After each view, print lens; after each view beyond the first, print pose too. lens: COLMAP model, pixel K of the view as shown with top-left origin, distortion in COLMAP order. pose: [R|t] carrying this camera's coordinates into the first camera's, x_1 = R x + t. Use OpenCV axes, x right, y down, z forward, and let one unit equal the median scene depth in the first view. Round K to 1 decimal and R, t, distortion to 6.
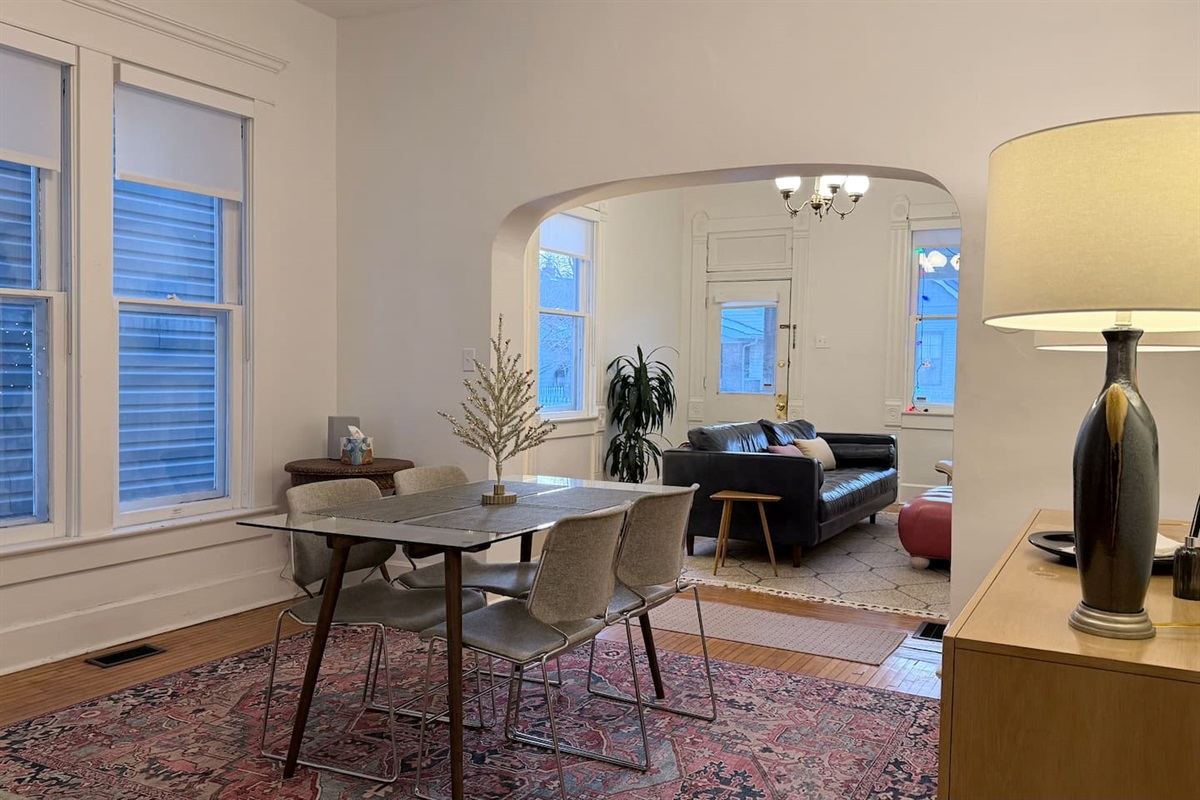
lens RADIAL K [[989.0, 0, 574.0], [0, 989.0, 402.6], [0, 0, 1]] dist [0.064296, 0.001160]
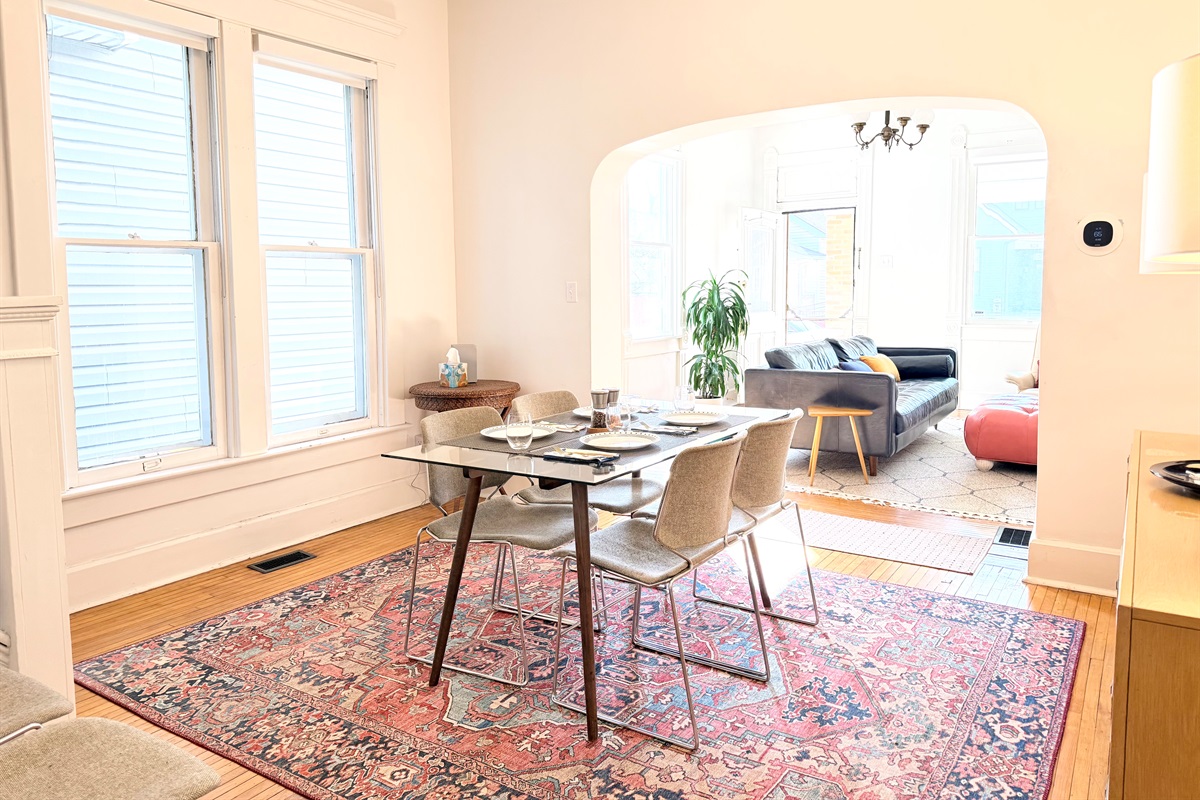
lens RADIAL K [[826.2, 0, 600.3], [0, 826.2, 415.9], [0, 0, 1]] dist [0.036944, -0.002105]
pose [[0.996596, -0.010162, -0.081806, -0.012202], [0.019654, 0.993045, 0.116082, -0.016911], [0.080058, -0.117295, 0.989865, 0.127246]]
